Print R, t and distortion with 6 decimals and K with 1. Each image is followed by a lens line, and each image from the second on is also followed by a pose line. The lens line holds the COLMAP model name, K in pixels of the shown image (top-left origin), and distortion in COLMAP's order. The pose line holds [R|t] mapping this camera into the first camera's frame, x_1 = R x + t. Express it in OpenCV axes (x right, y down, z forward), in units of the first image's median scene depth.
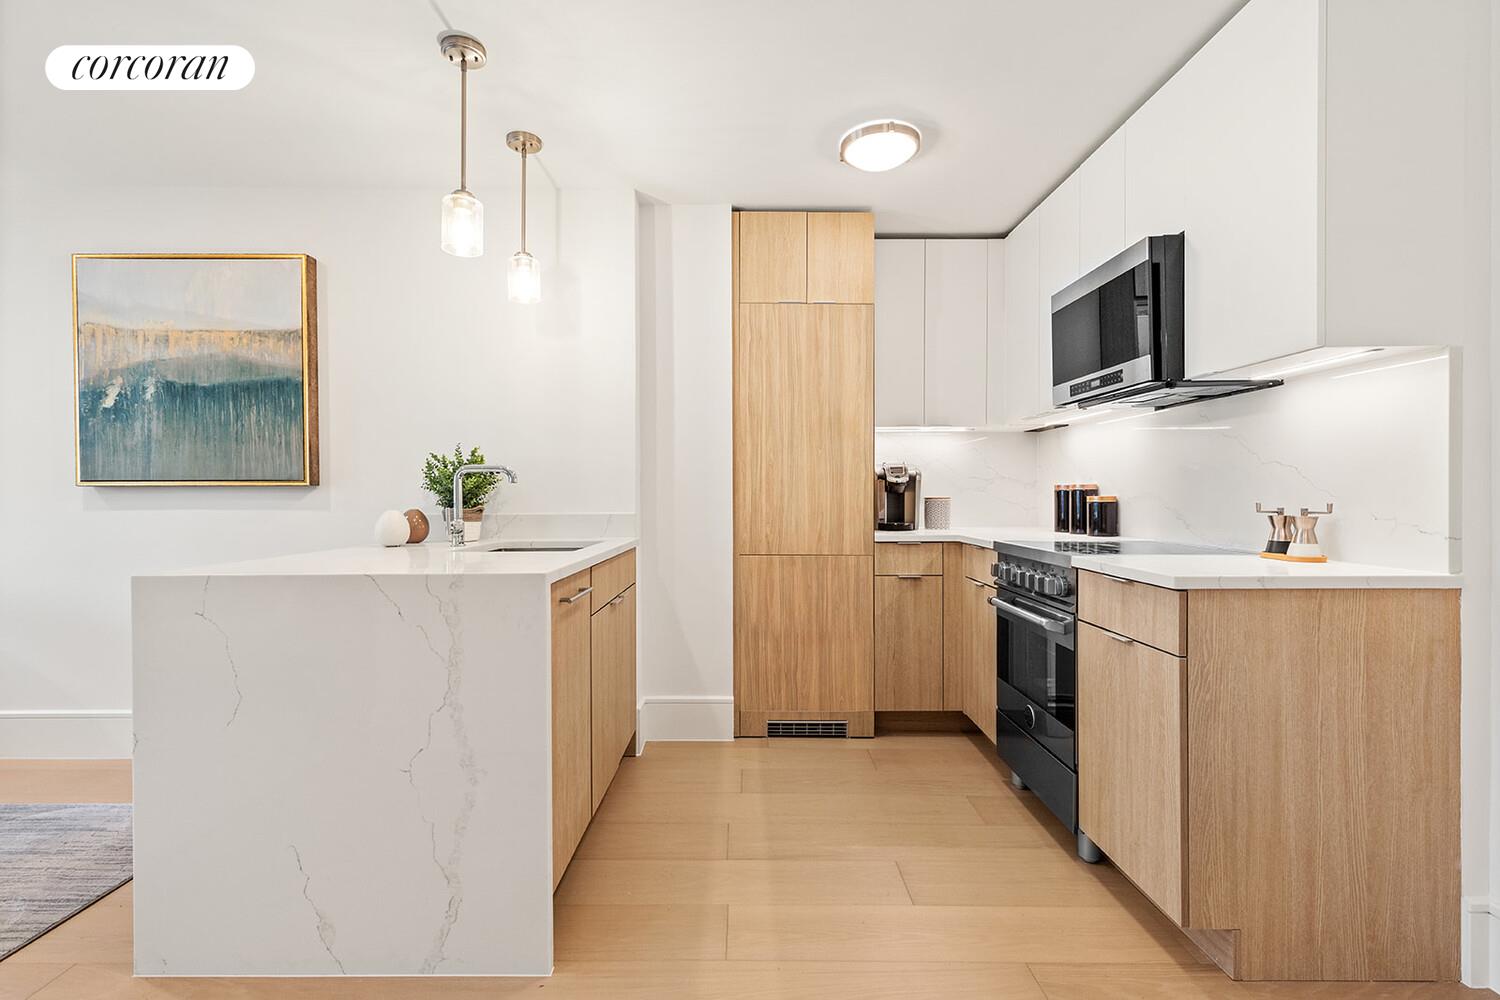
lens RADIAL K [[701.8, 0, 747.0], [0, 701.8, 498.7], [0, 0, 1]] dist [0.002954, 0.000456]
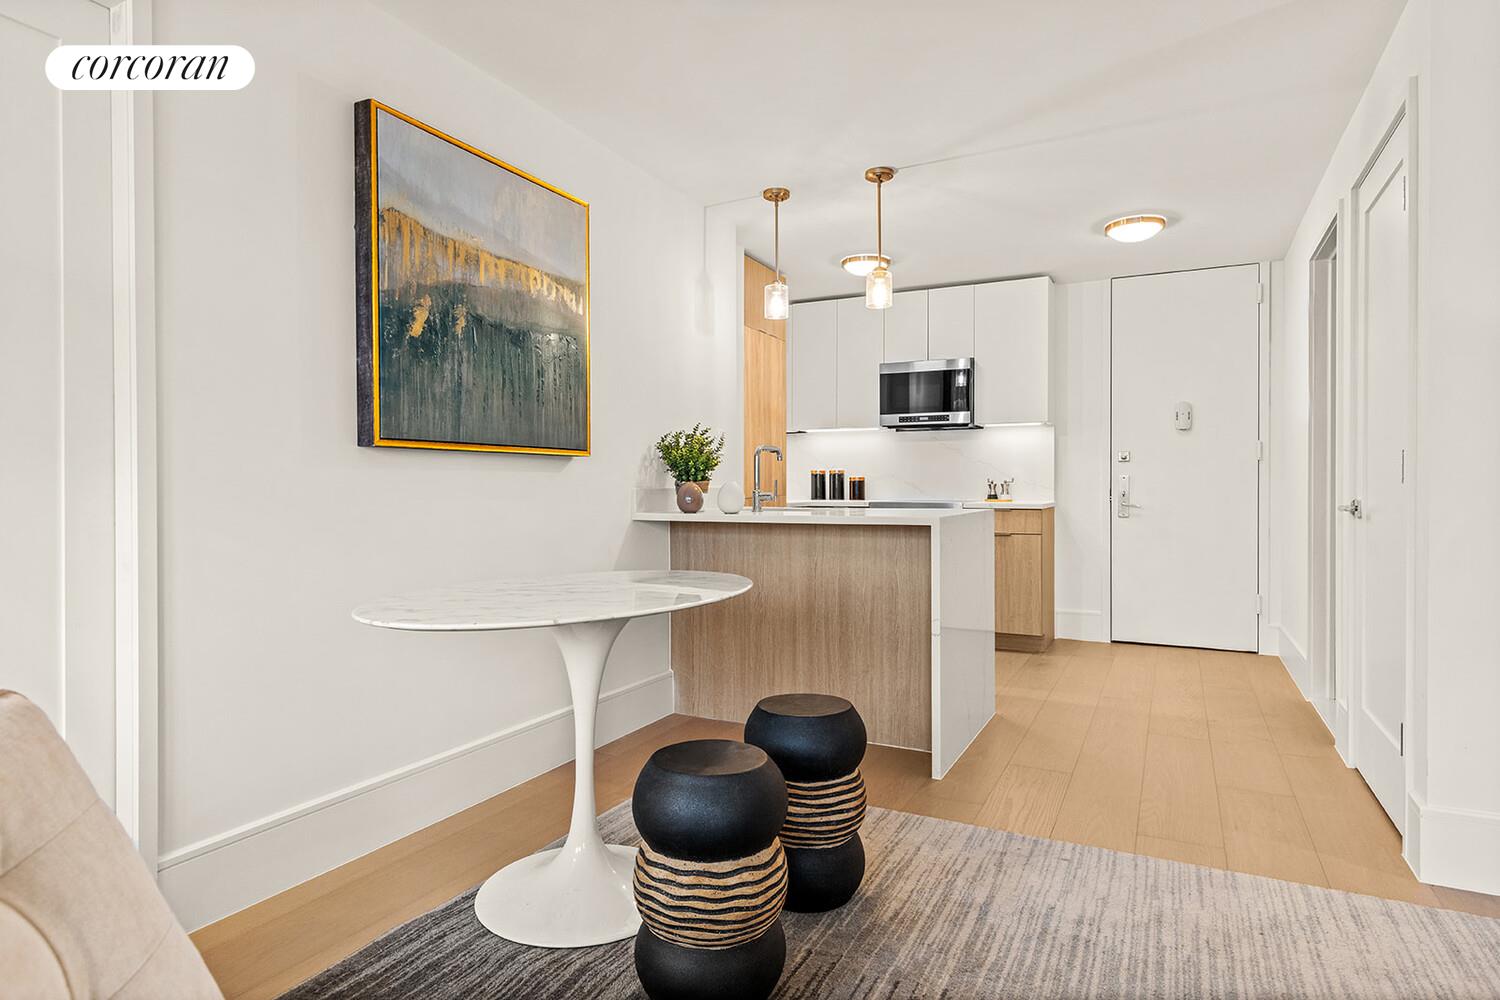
lens RADIAL K [[830.7, 0, 747.8], [0, 830.7, 495.4], [0, 0, 1]] dist [-0.001785, -0.000178]
pose [[0.449742, -0.009498, 0.893108, -1.505564], [0.005753, 0.999954, 0.007737, 0.025605], [-0.893140, 0.001658, 0.449775, 0.325990]]
